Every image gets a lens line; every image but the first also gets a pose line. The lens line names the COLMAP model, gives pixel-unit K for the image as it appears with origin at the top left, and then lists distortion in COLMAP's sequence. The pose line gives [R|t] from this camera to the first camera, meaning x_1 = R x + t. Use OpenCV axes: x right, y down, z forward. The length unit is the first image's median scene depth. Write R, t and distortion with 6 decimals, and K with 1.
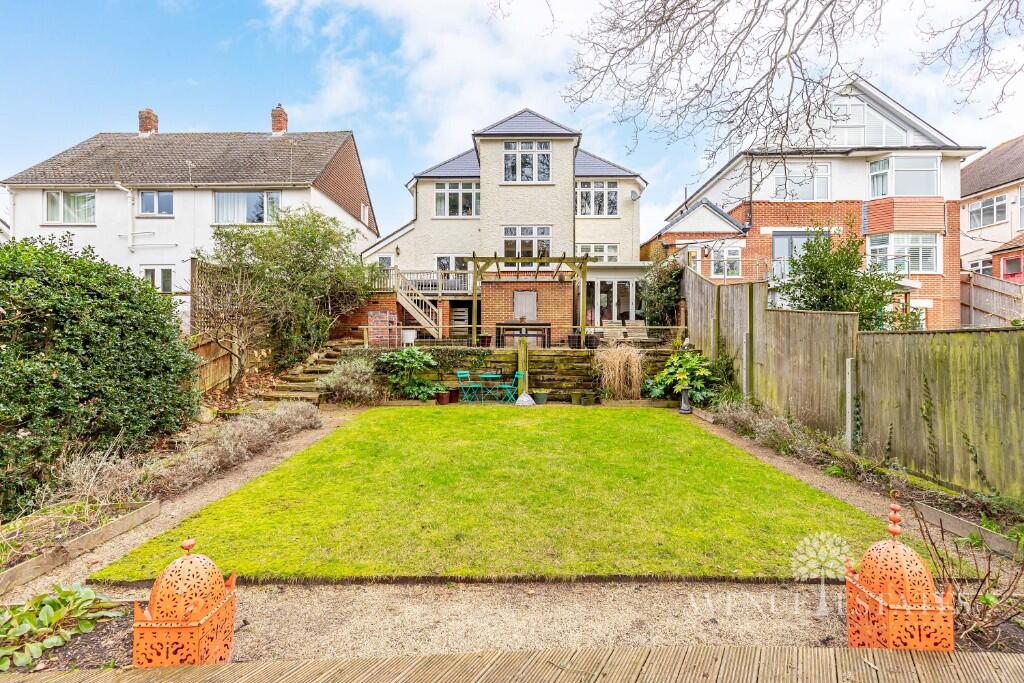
lens RADIAL K [[468.3, 0, 509.3], [0, 468.3, 344.4], [0, 0, 1]] dist [0.003048, 0.000048]
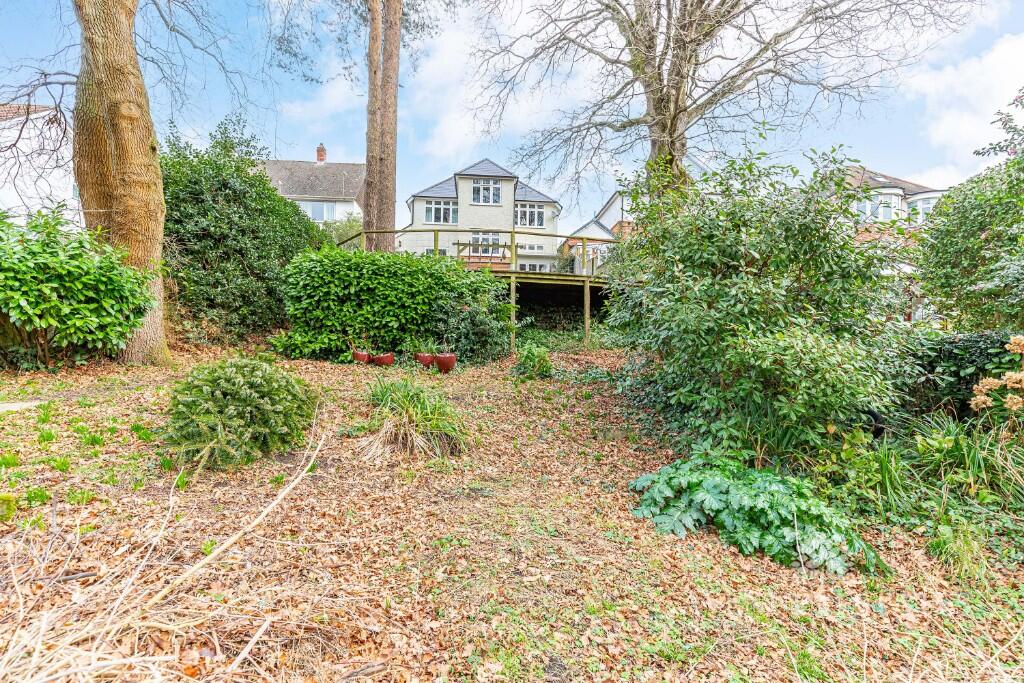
lens RADIAL K [[468.3, 0, 517.6], [0, 468.3, 349.4], [0, 0, 1]] dist [0.003048, 0.000048]
pose [[0.993845, 0.013974, 0.109891, -0.037489], [-0.011318, 0.999629, -0.024758, 0.280972], [-0.110197, 0.023362, 0.993635, -0.866236]]
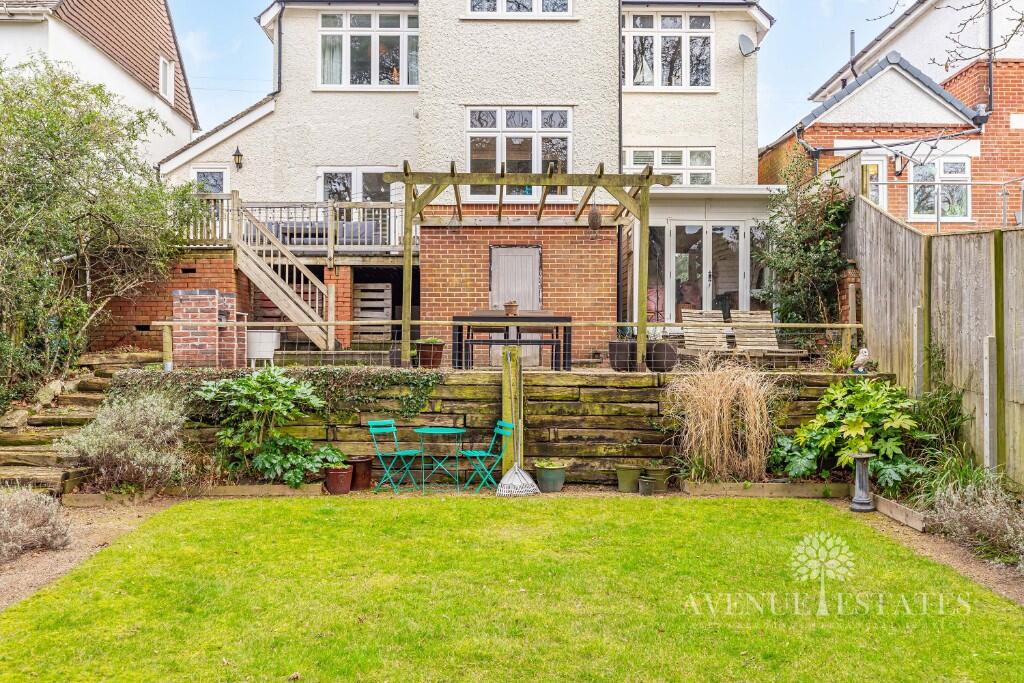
lens RADIAL K [[1003.2, 0, 510.4], [0, 1003.2, 340.0], [0, 0, 1]] dist [0.002480, 0.000000]
pose [[0.999459, 0.000927, 0.032882, -0.004281], [-0.000218, 0.999767, -0.021575, -0.000202], [-0.032894, 0.021556, 0.999226, 0.010266]]
